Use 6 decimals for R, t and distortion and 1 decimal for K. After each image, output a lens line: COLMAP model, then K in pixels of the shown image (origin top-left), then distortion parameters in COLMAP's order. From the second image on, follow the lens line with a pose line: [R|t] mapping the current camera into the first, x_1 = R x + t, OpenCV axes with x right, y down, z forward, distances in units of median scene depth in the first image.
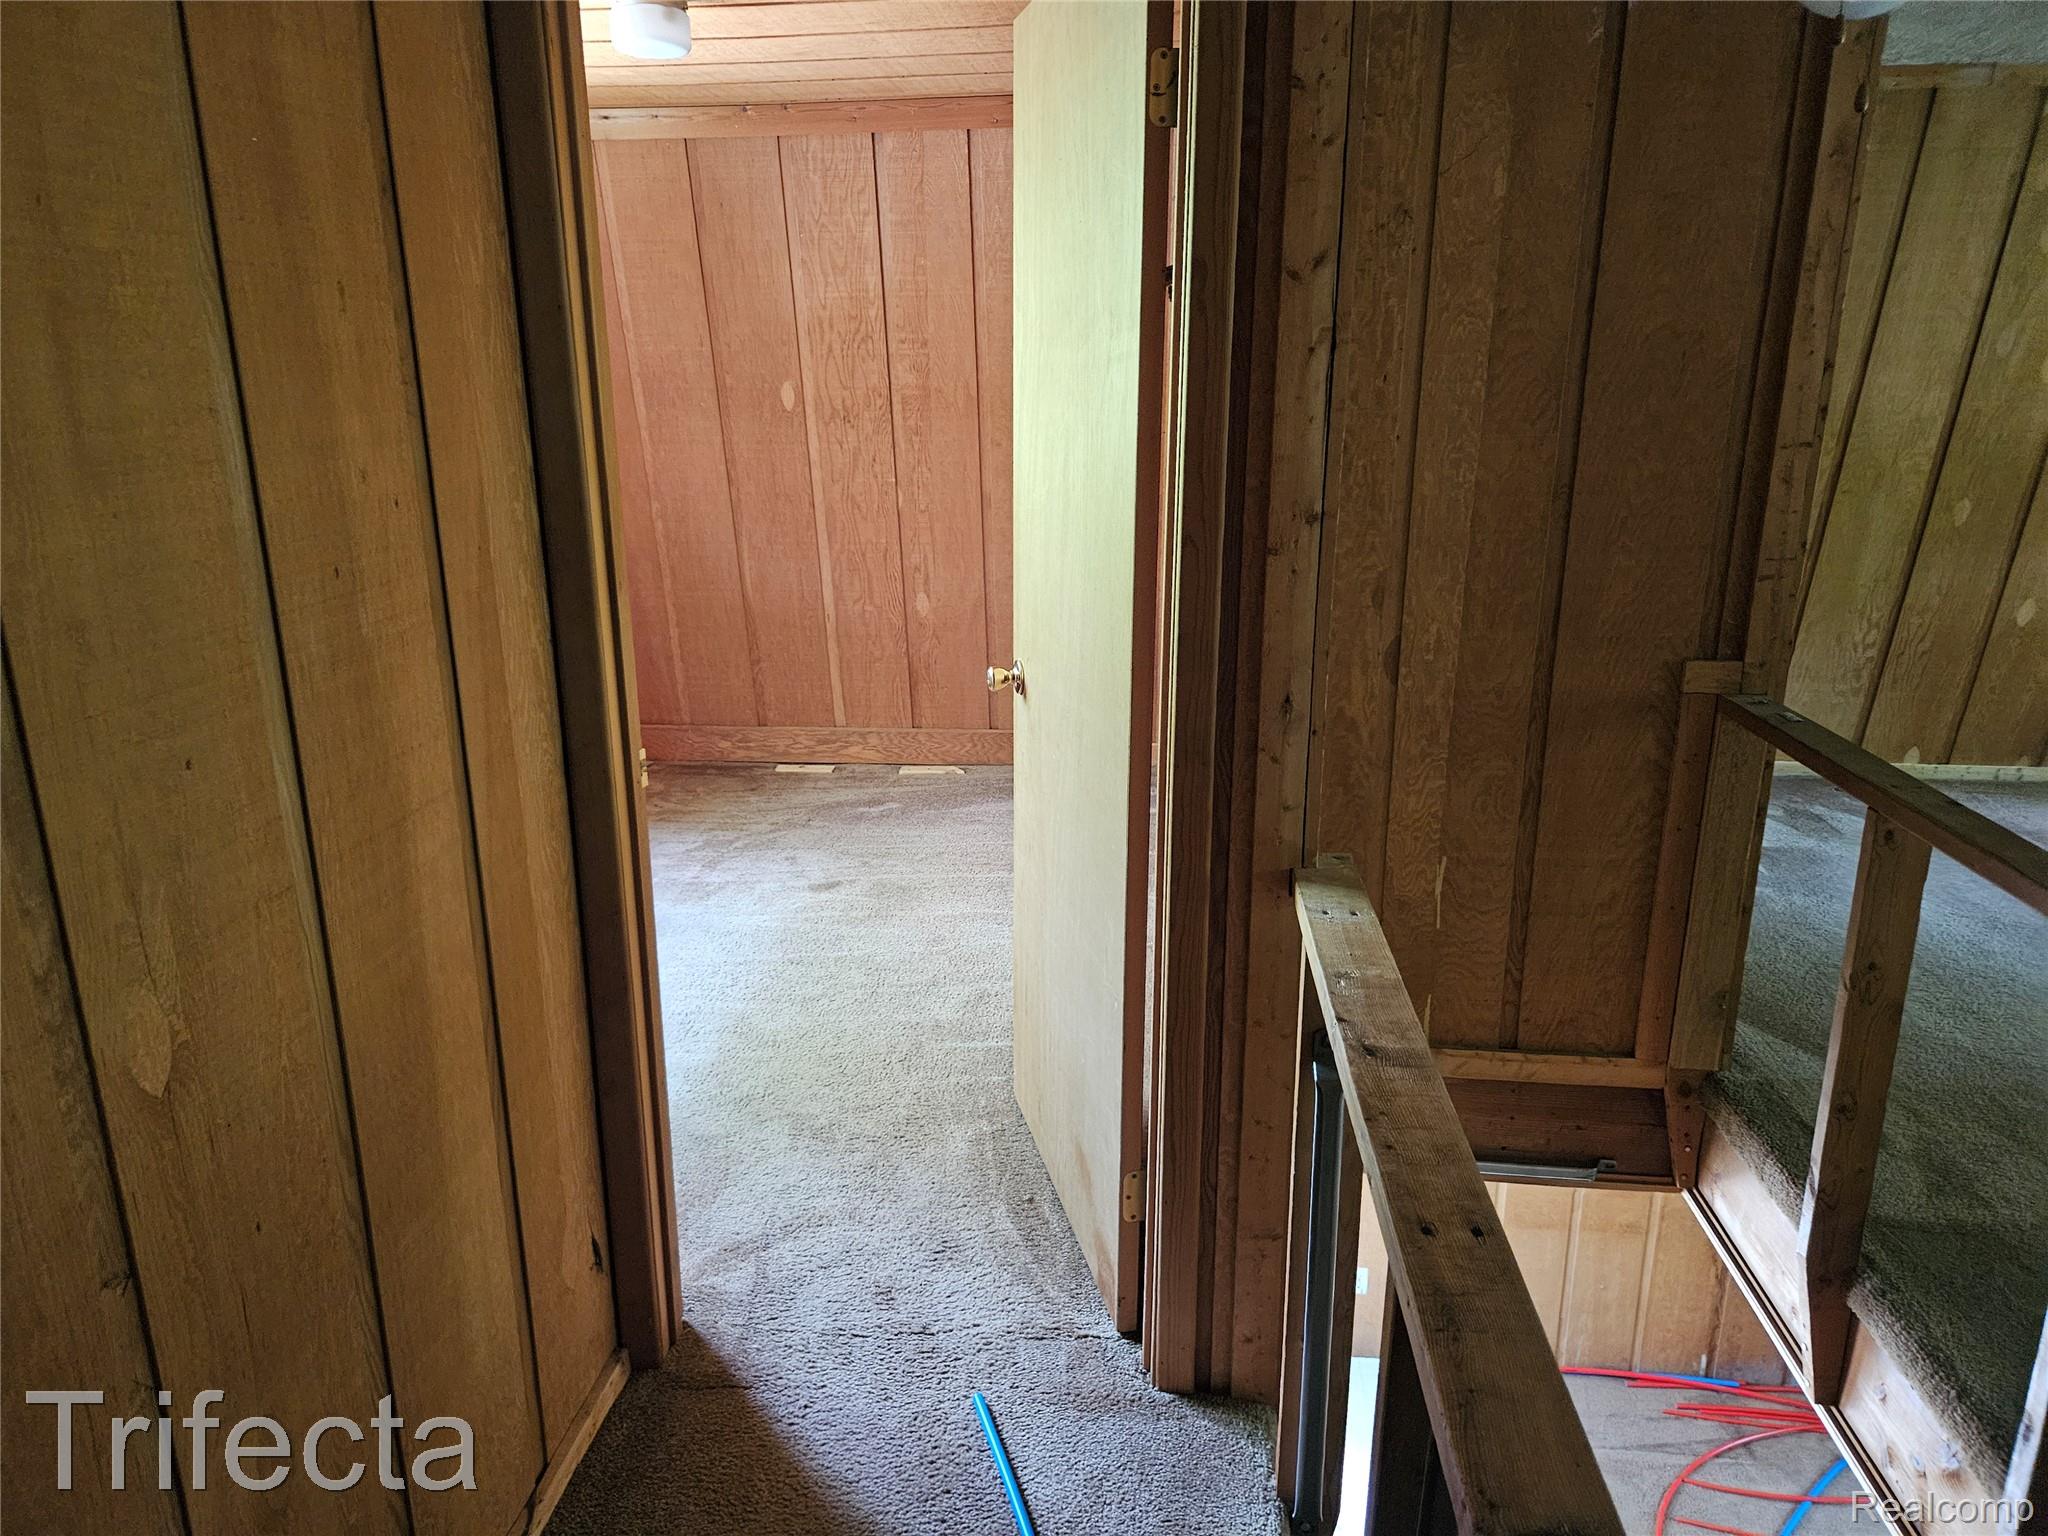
lens RADIAL K [[1387.8, 0, 1018.5], [0, 1387.8, 760.3], [0, 0, 1]] dist [0.065549, -0.045453]
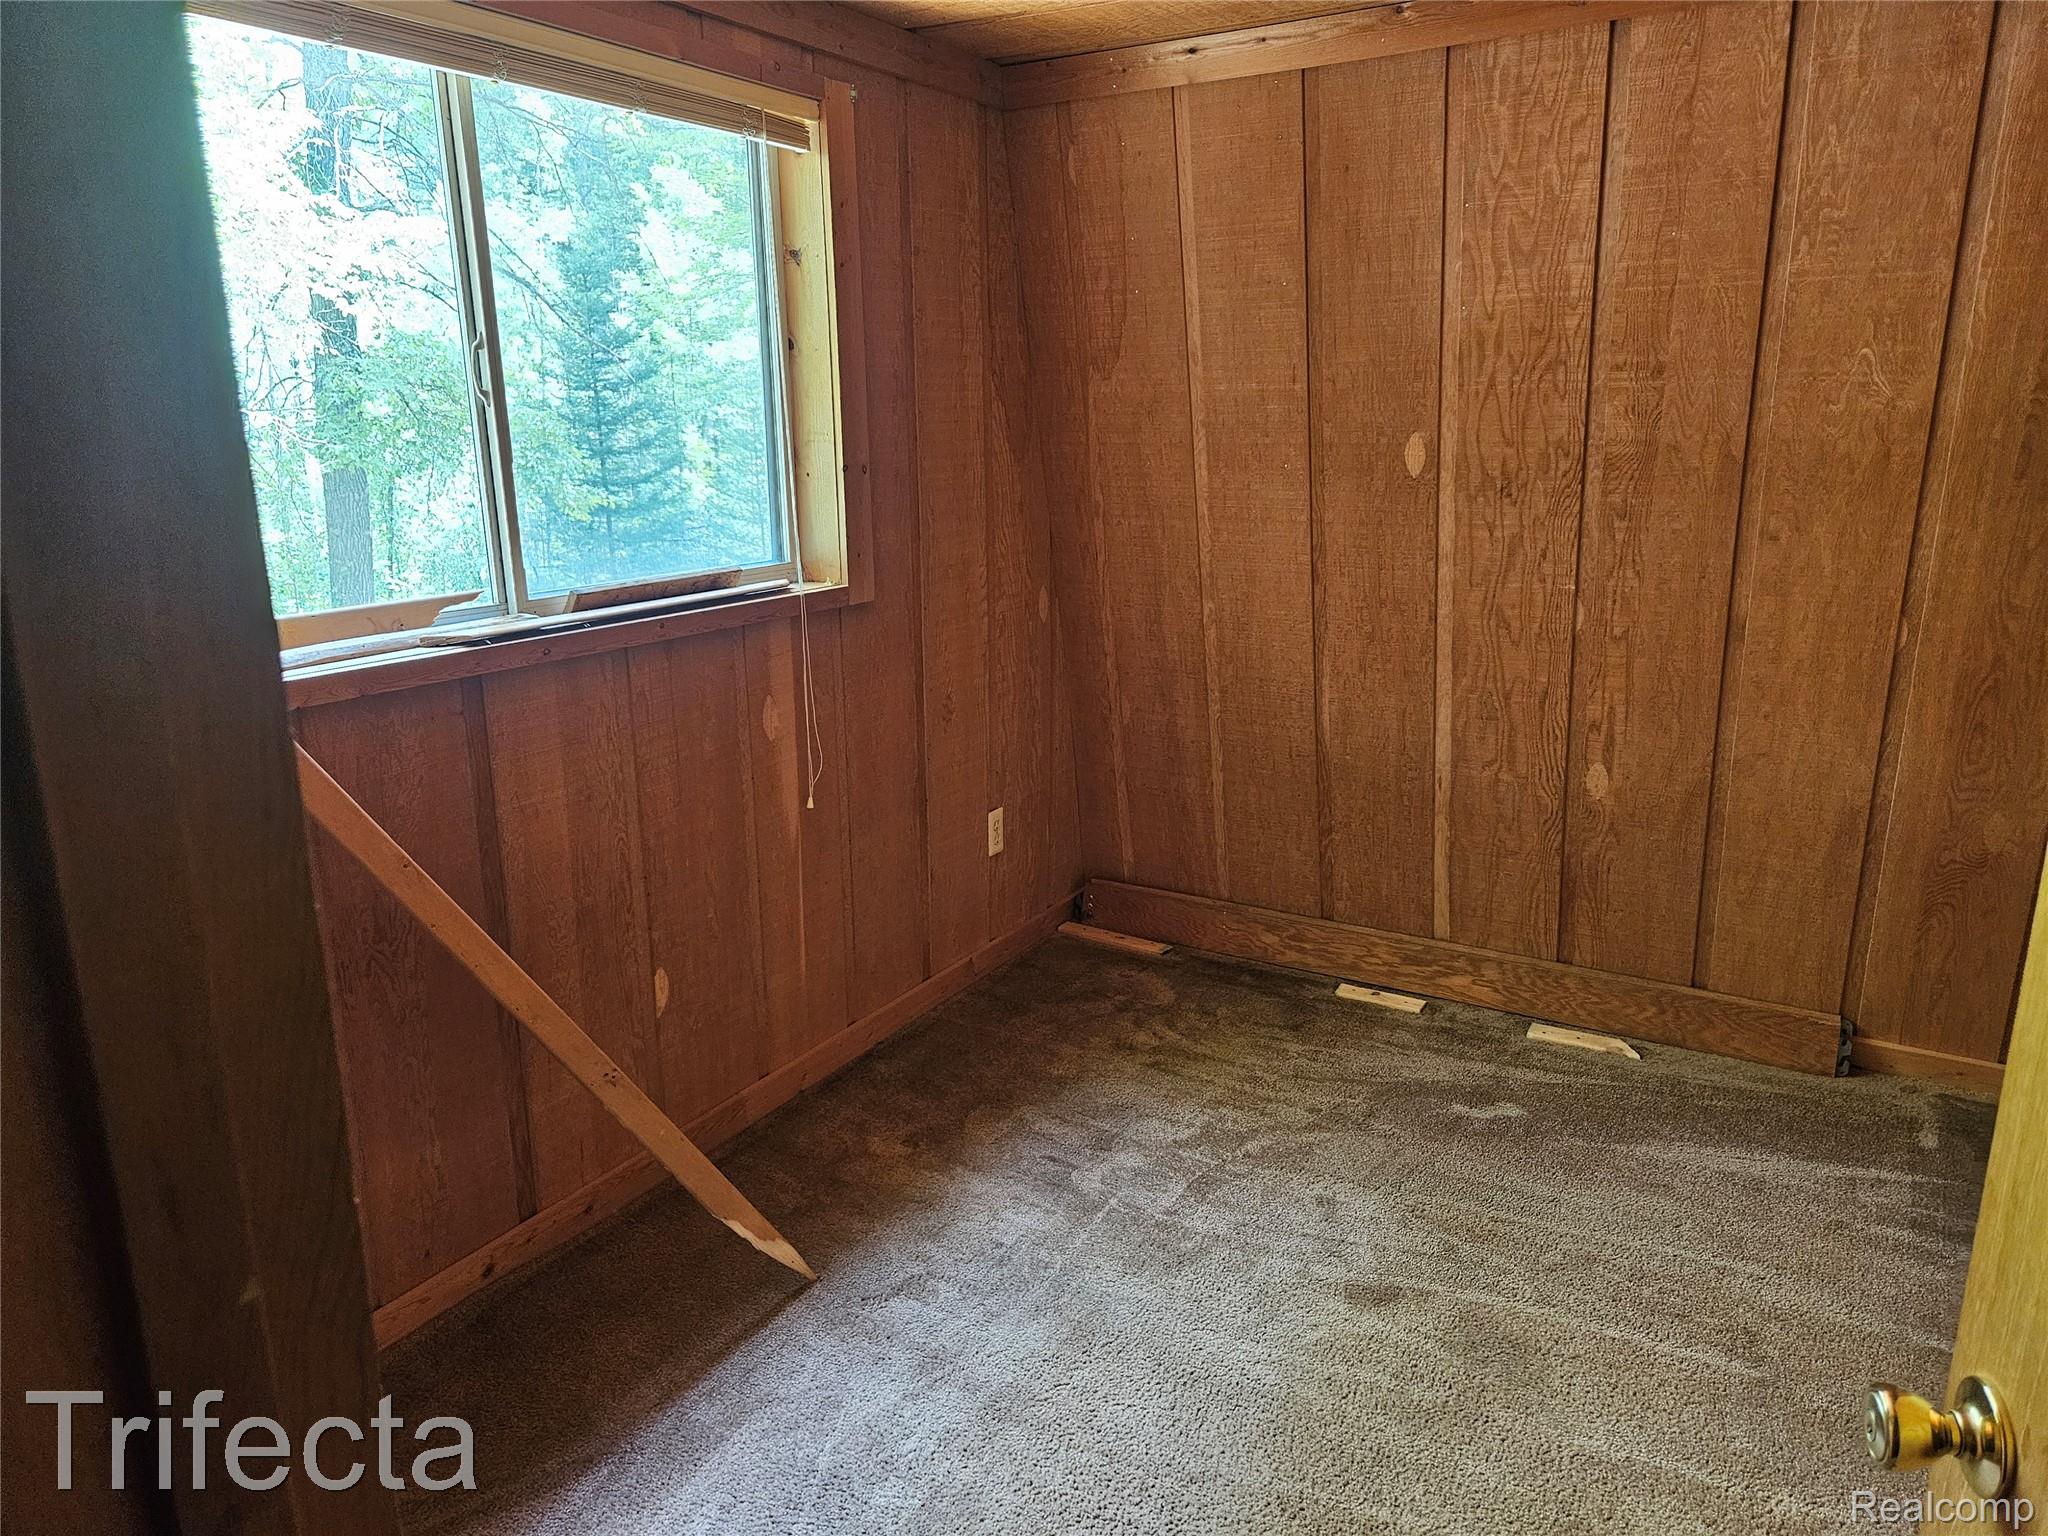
lens RADIAL K [[1387.8, 0, 1025.4], [0, 1387.8, 765.3], [0, 0, 1]] dist [0.065549, -0.045453]
pose [[0.903050, 0.105419, -0.416397, -0.042058], [-0.114130, 0.993458, 0.003998, -0.098905], [0.414095, 0.043913, 0.909174, 0.336092]]
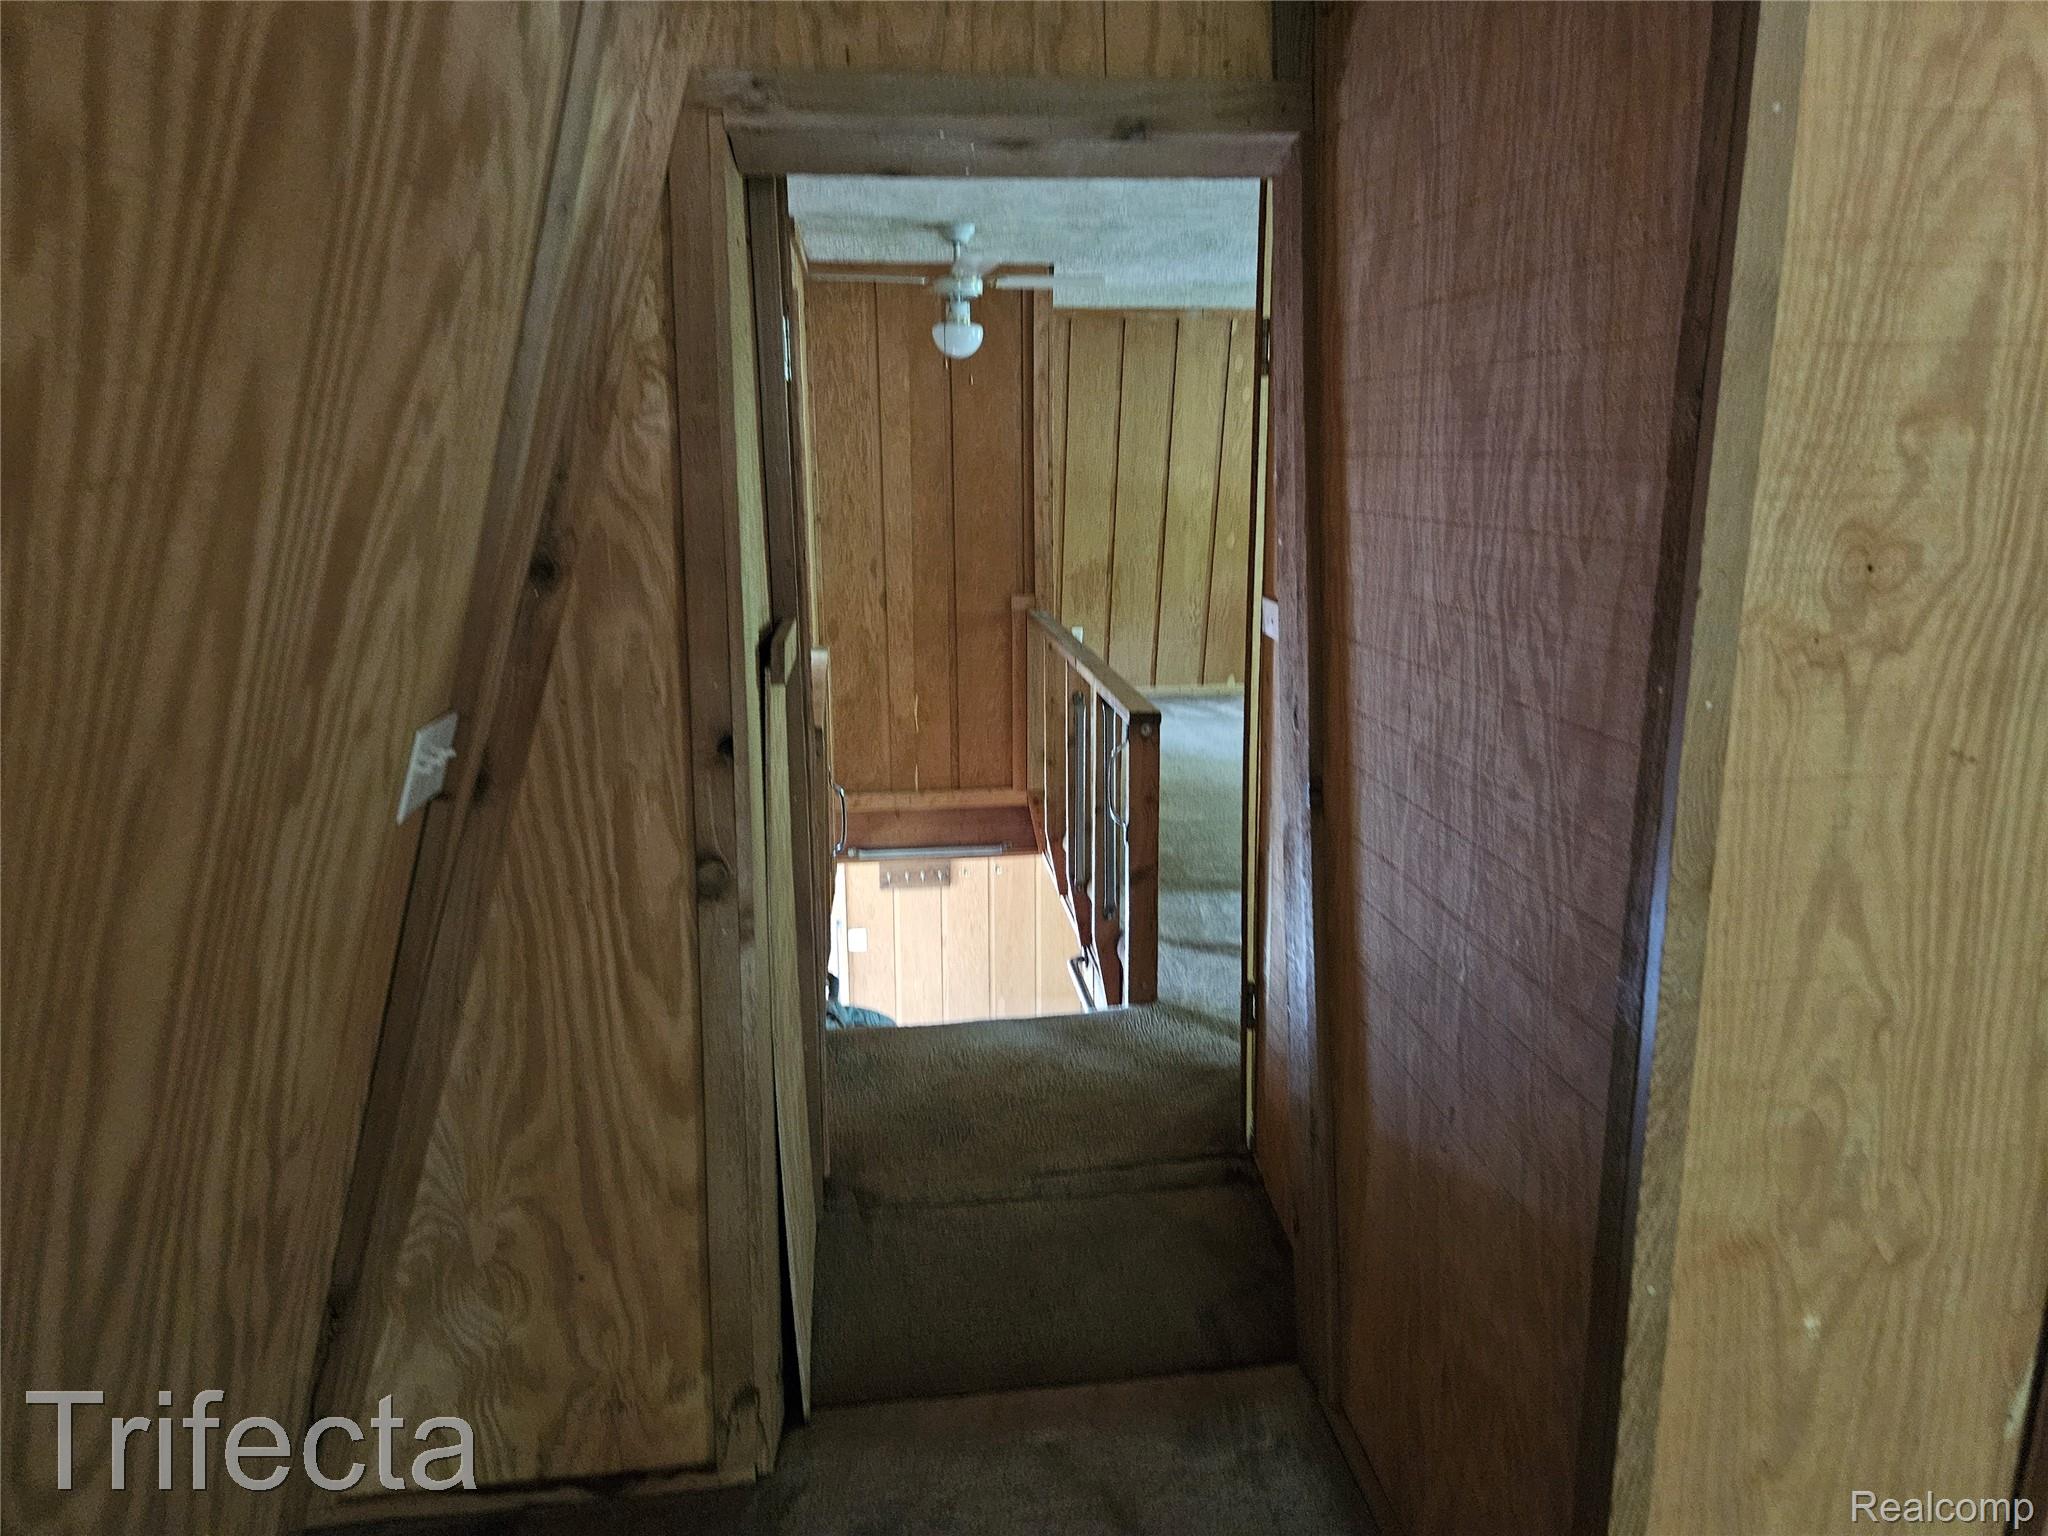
lens RADIAL K [[1387.8, 0, 1037.1], [0, 1387.8, 768.8], [0, 0, 1]] dist [0.065549, -0.045453]
pose [[0.974335, -0.049496, 0.219595, 0.012285], [0.060204, 0.997288, -0.042338, 0.174889], [-0.216904, 0.054472, 0.974672, -0.665082]]
